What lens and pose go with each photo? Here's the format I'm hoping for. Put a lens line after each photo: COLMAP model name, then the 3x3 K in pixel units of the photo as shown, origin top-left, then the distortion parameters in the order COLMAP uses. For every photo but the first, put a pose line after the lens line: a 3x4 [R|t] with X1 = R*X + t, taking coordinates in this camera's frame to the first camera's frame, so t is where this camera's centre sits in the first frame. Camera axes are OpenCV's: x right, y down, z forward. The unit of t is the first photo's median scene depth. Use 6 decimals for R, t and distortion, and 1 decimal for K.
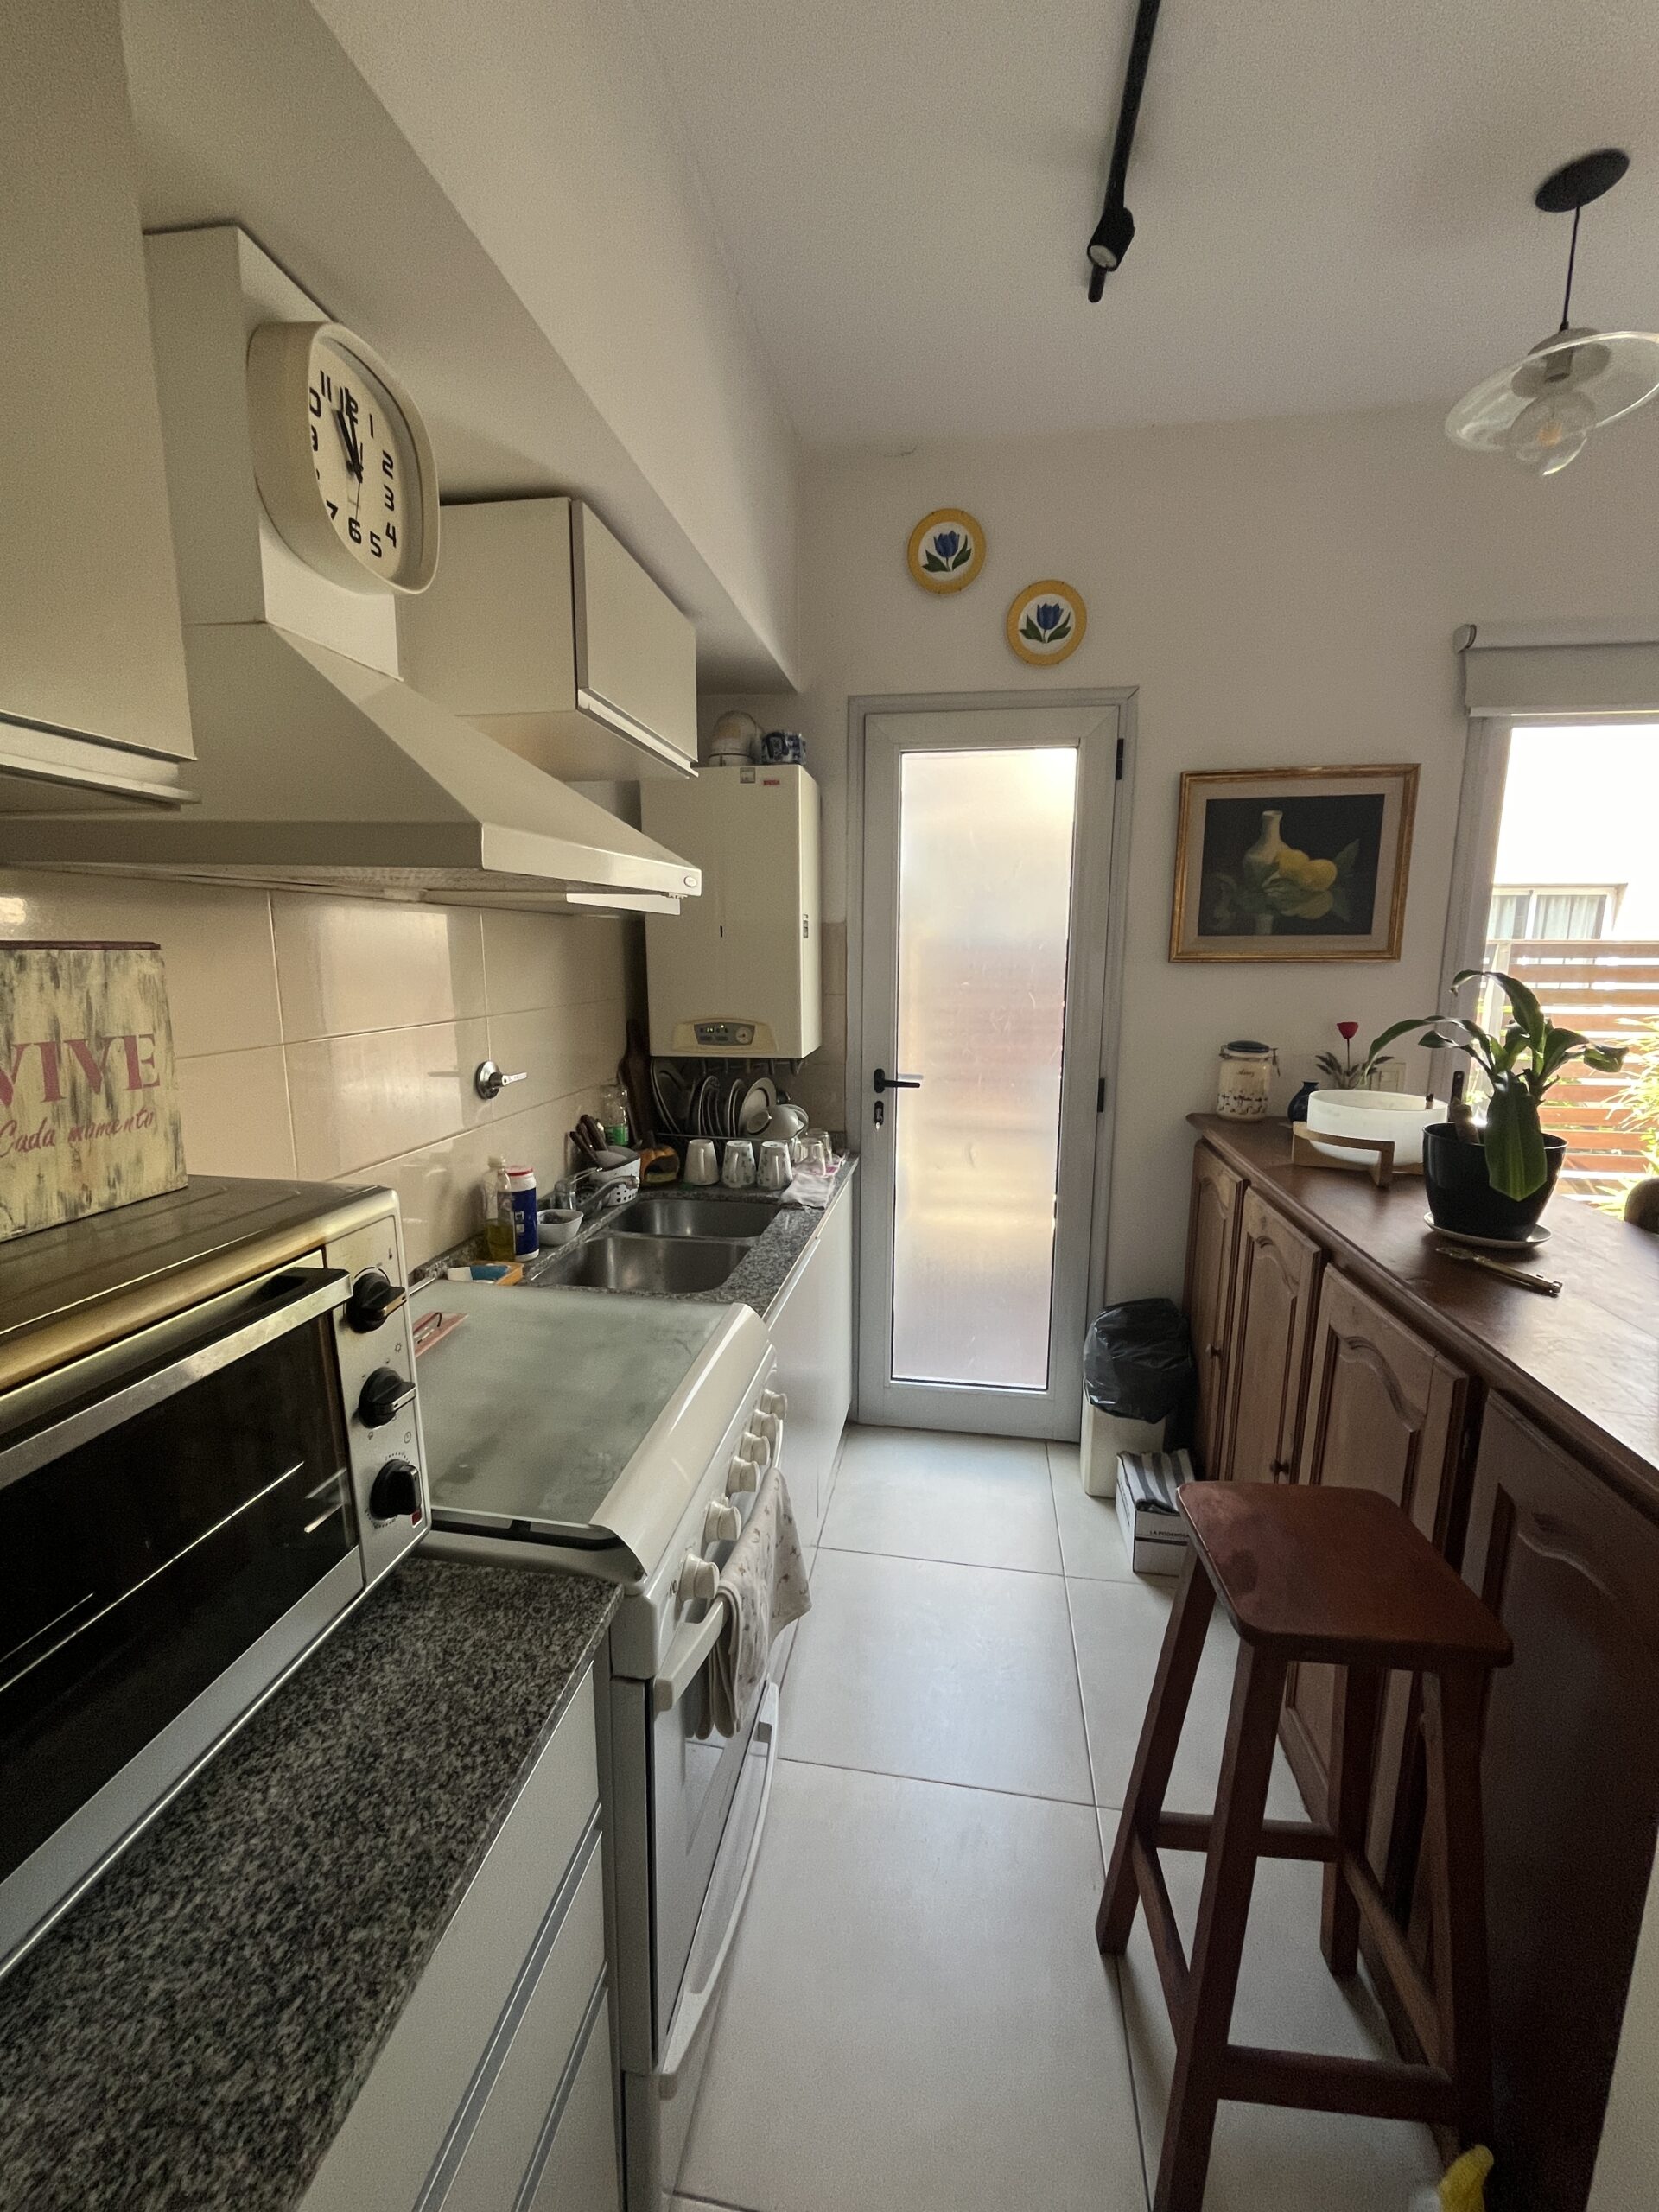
lens RADIAL K [[907.4, 0, 829.5], [0, 907.4, 1106.0], [0, 0, 1]] dist [-0.001904, 0.000031]
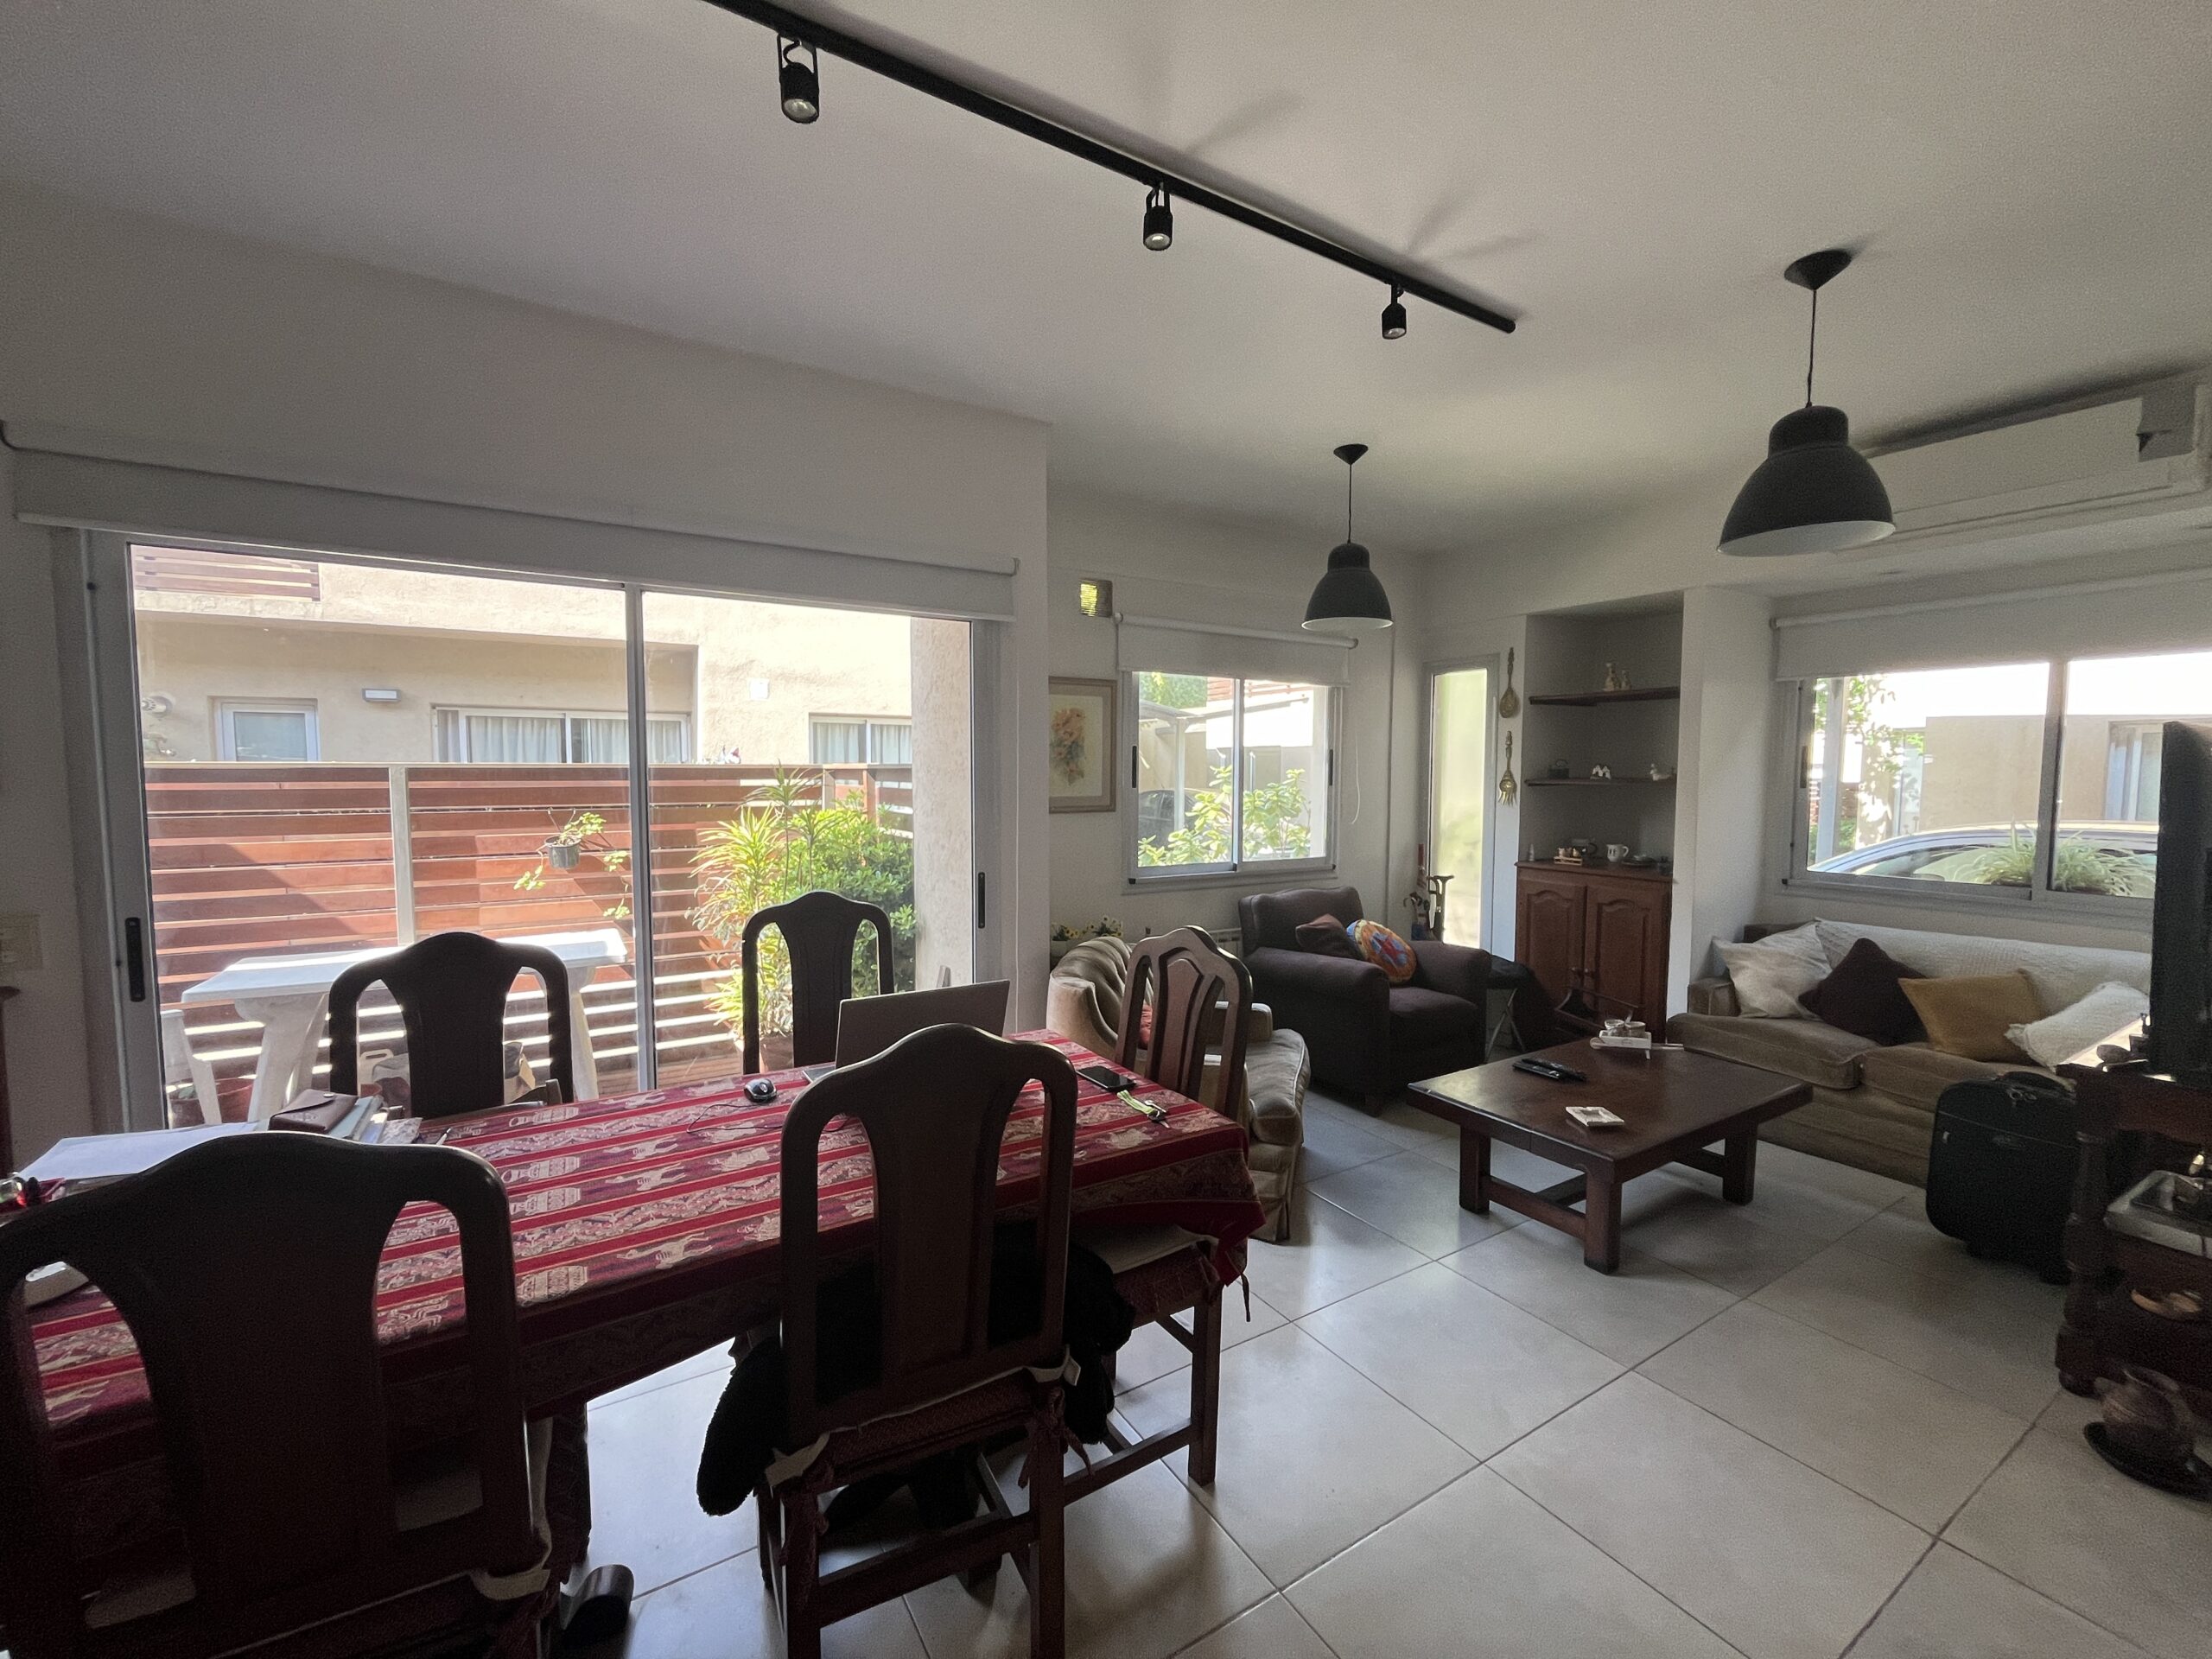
lens RADIAL K [[901.9, 0, 1099.3], [0, 901.9, 829.9], [0, 0, 1]] dist [-0.002957, -0.000410]
pose [[0.758346, -0.045526, 0.650261, 1.122045], [0.109938, 0.992201, -0.058745, 0.039650], [-0.642515, 0.116038, 0.757437, -0.365378]]
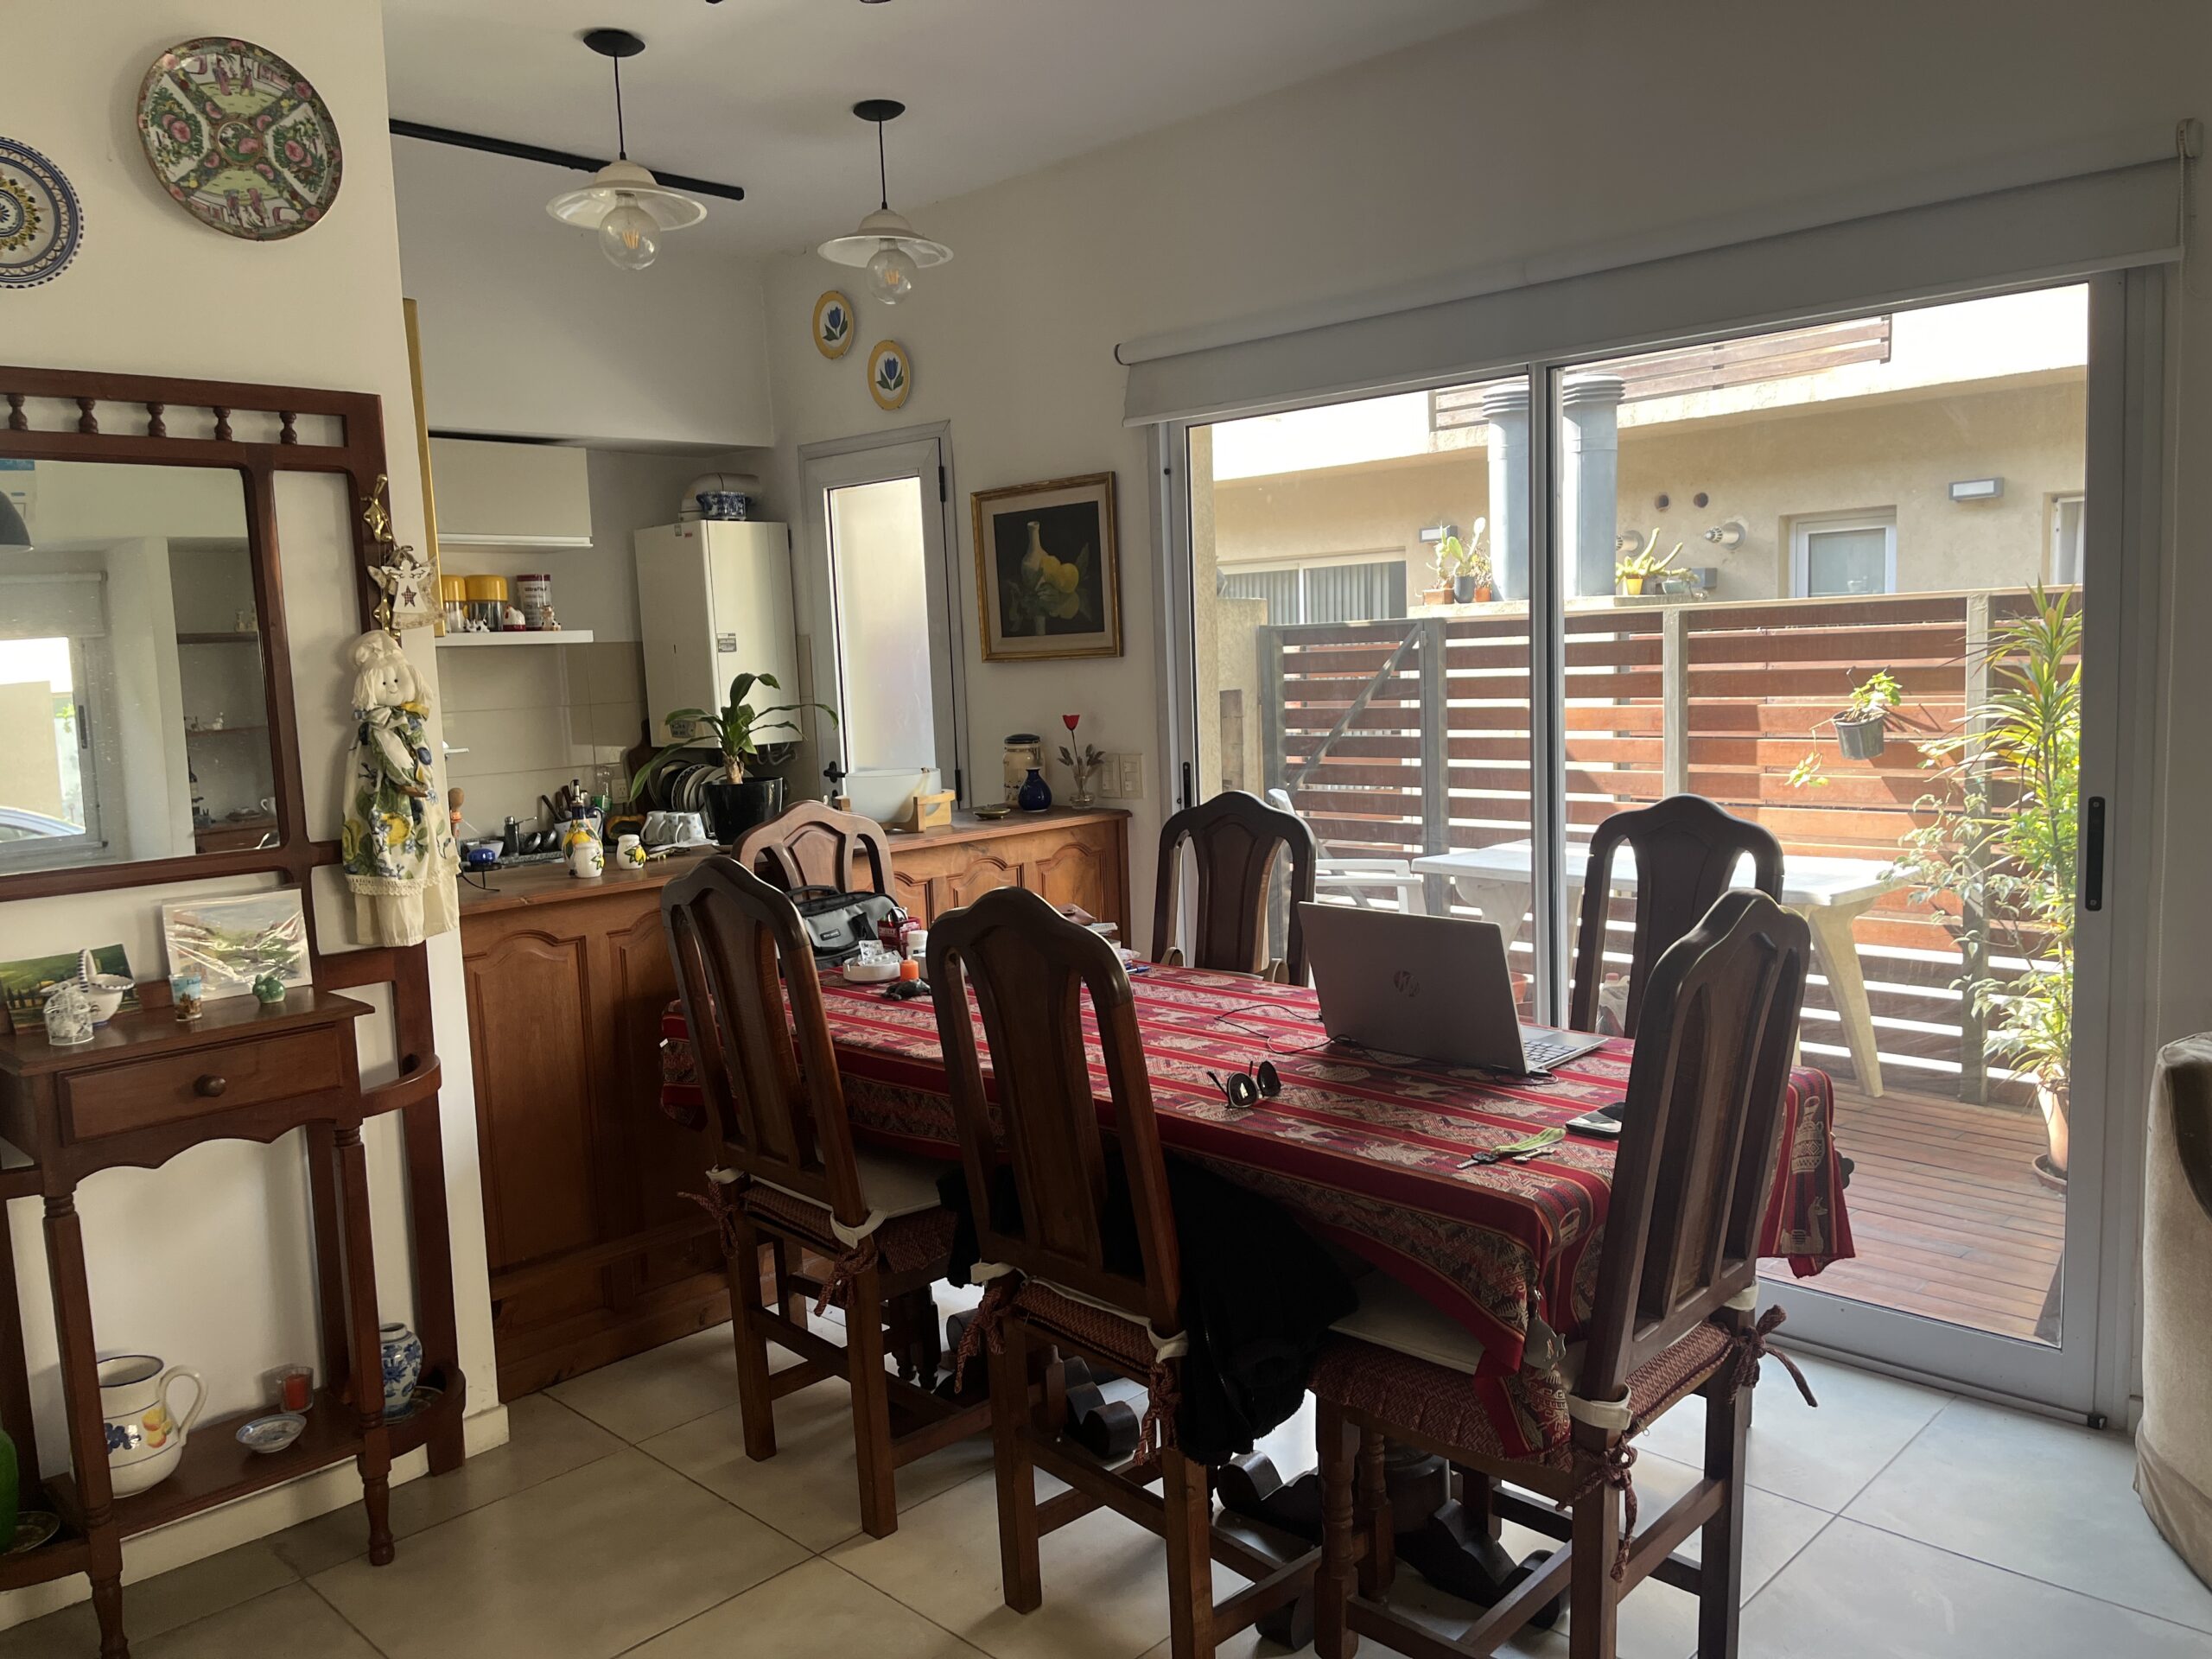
lens RADIAL K [[1667.7, 0, 1111.3], [0, 1667.7, 839.4], [0, 0, 1]] dist [0.059691, -0.072939]
pose [[0.818148, 0.032295, -0.574100, 2.266840], [-0.055551, 0.998191, -0.023013, 0.124246], [0.572318, 0.050720, 0.818462, -0.740386]]
